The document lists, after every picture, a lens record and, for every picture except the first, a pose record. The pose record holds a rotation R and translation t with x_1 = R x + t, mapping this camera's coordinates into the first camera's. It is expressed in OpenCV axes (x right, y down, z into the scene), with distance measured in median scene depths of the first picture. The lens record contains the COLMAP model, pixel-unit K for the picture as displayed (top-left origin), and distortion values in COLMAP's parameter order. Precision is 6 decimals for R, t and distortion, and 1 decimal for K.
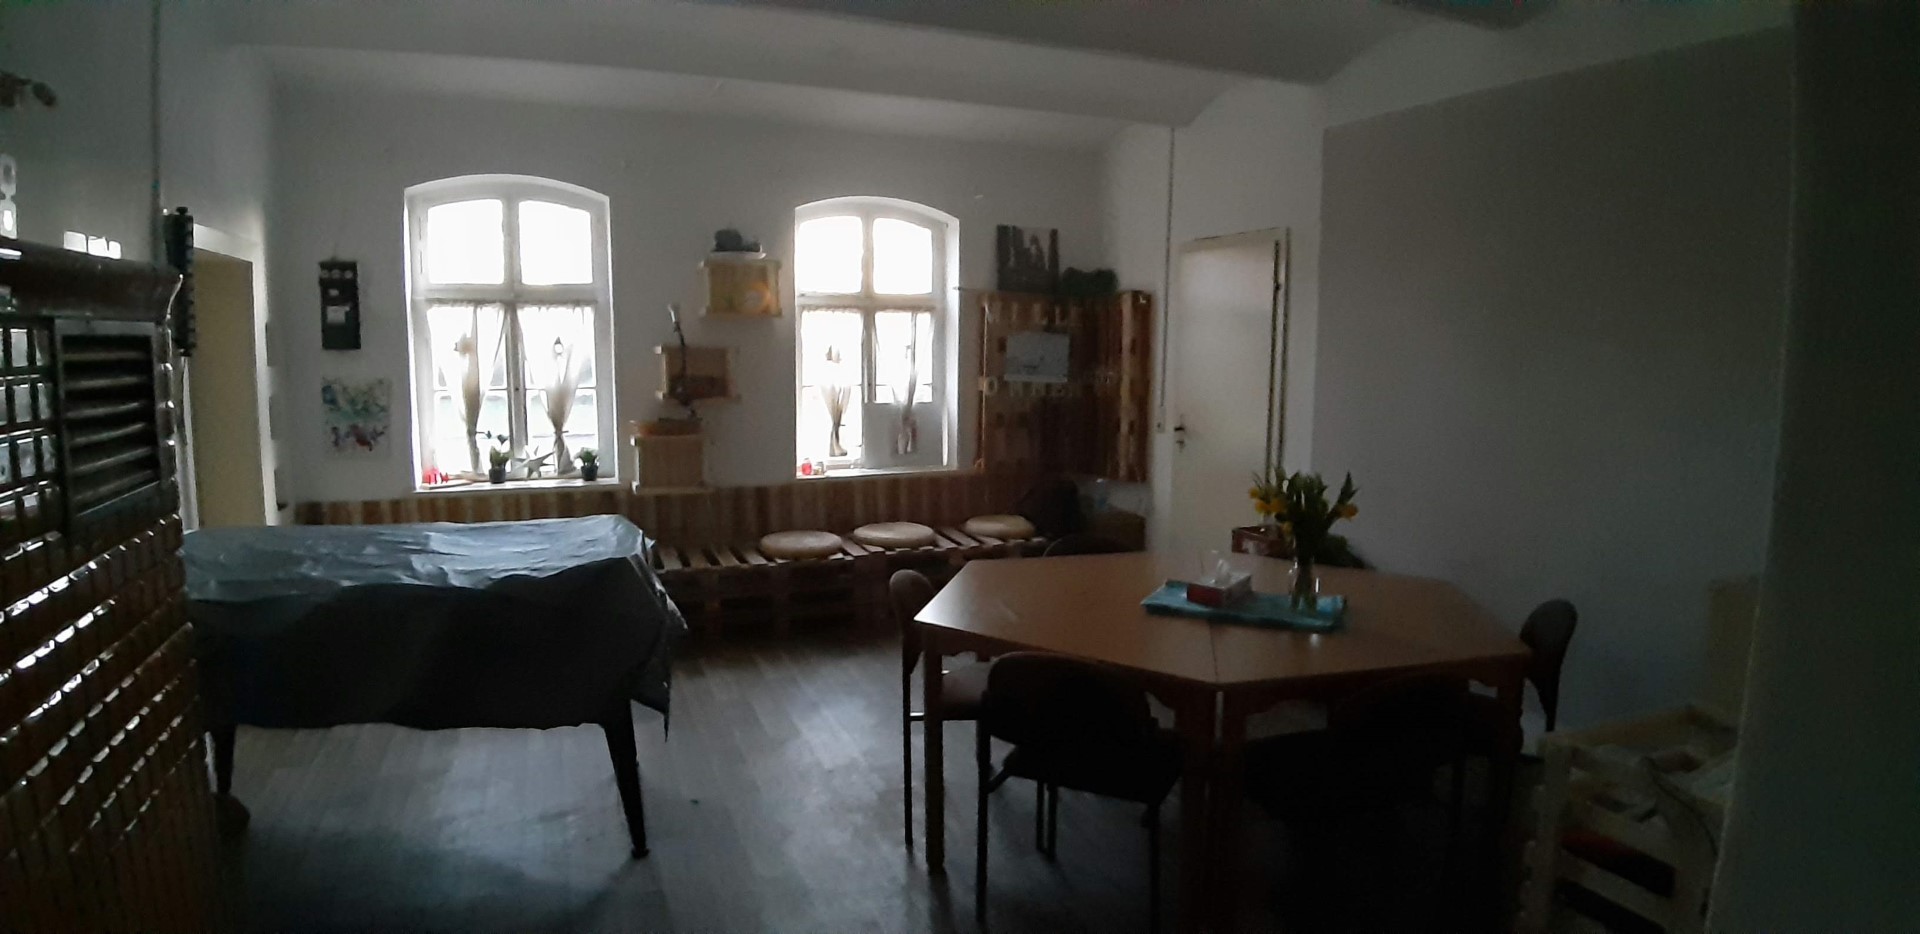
lens RADIAL K [[1022.4, 0, 960.0], [0, 1022.4, 467.0], [0, 0, 1]] dist [-0.085182, -0.001111]
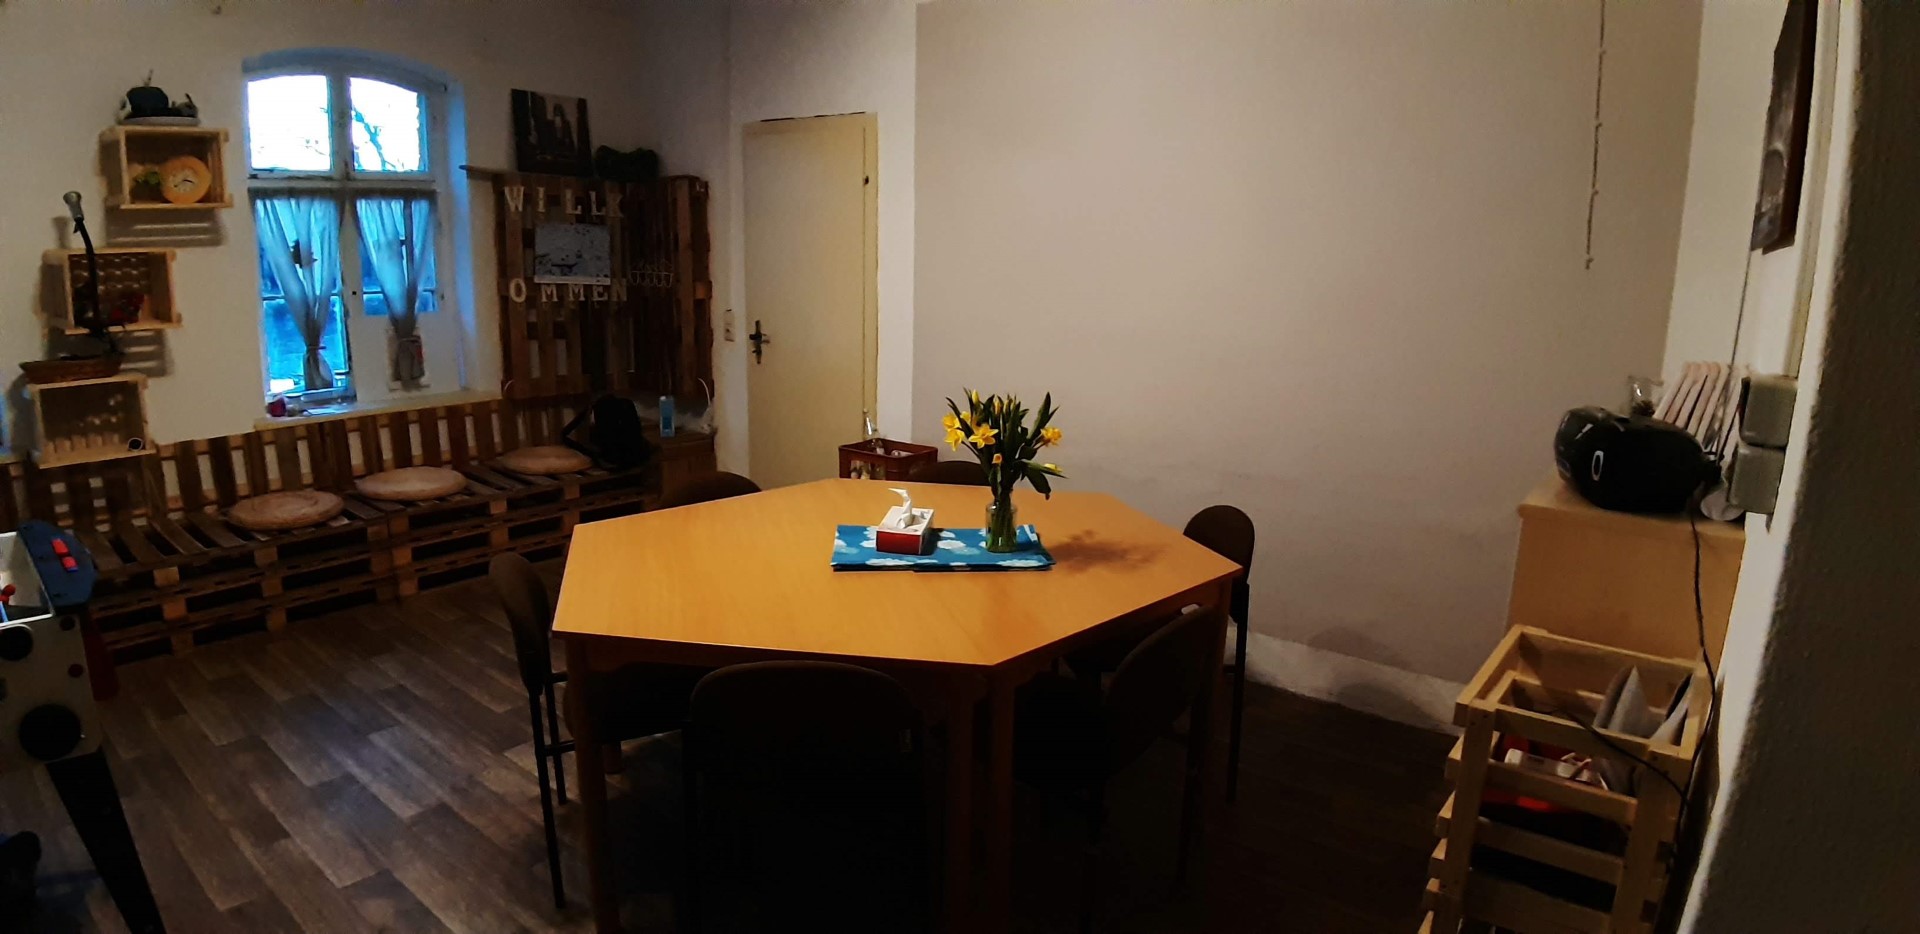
lens RADIAL K [[1034.9, 0, 997.9], [0, 1034.9, 481.5], [0, 0, 1]] dist [-0.092578, -0.012124]
pose [[0.861063, -0.099023, 0.498764, -0.064216], [0.039053, 0.990837, 0.129297, -0.019898], [-0.506997, -0.091855, 0.857039, 0.116098]]
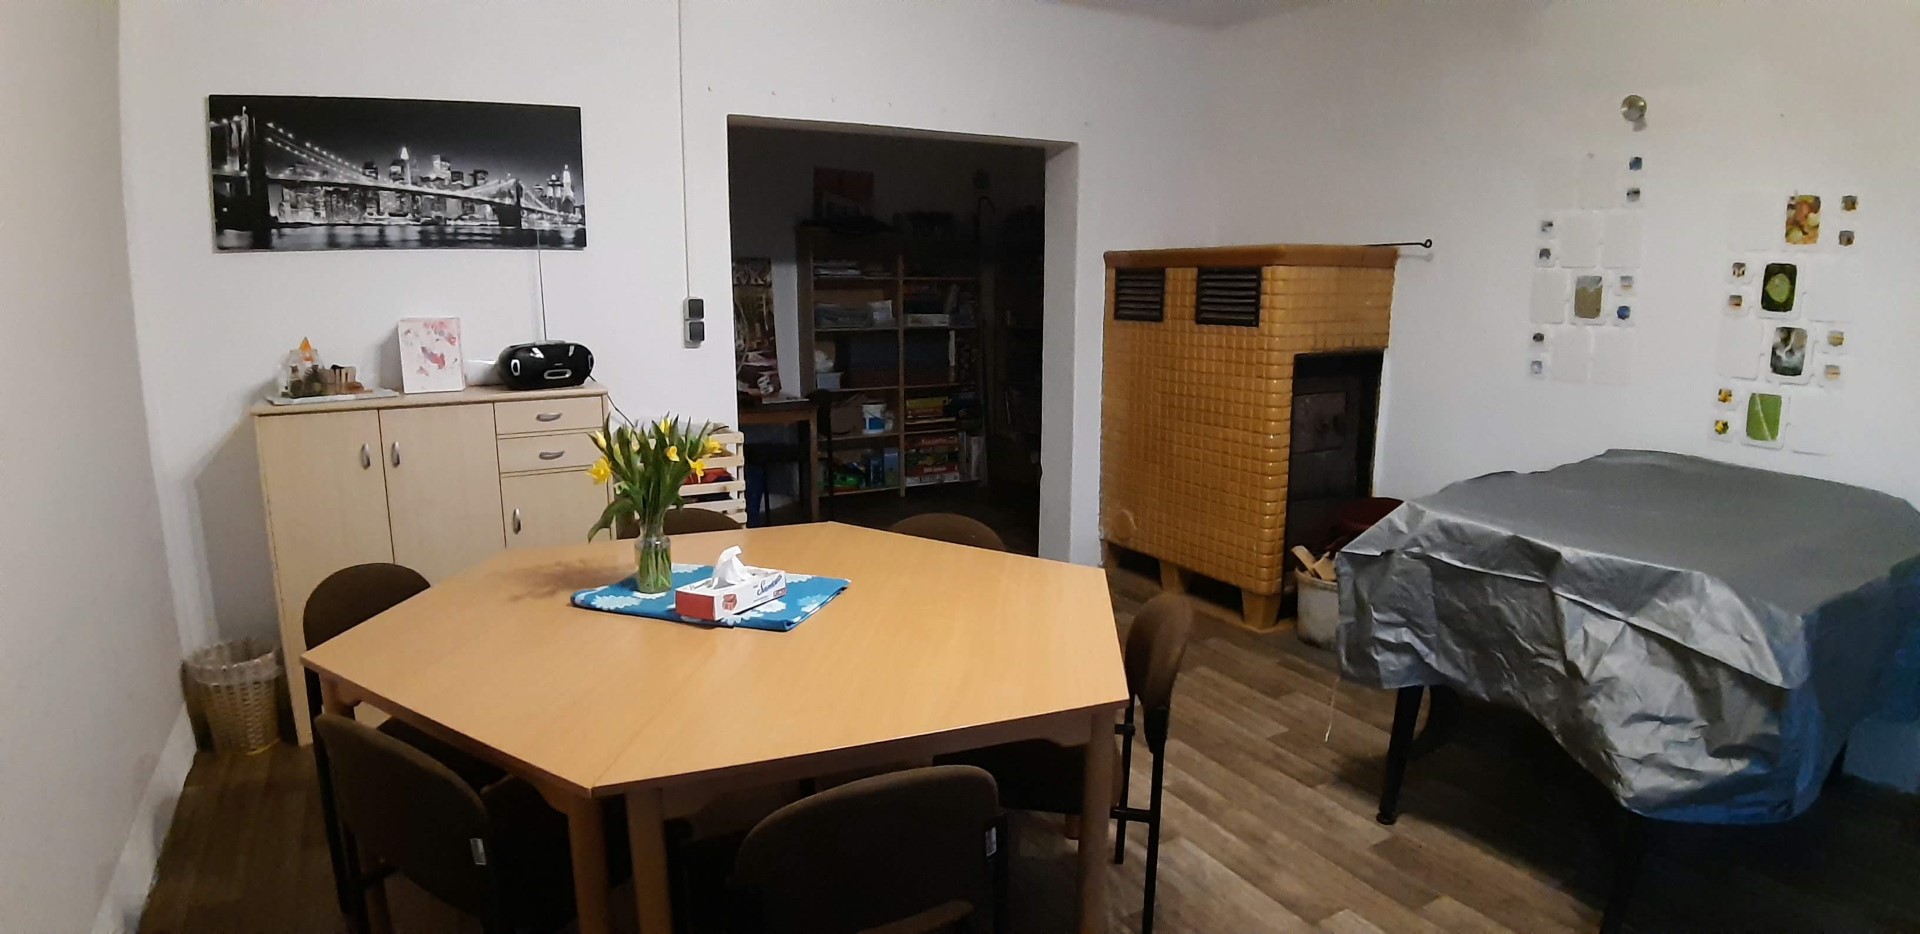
lens RADIAL K [[1022.4, 0, 960.0], [0, 1022.4, 467.0], [0, 0, 1]] dist [-0.085182, -0.001111]
pose [[-0.990925, 0.012667, -0.133821, 0.110038], [-0.029055, 0.951832, 0.305241, -0.113929], [0.131241, 0.306359, -0.942826, 0.967140]]
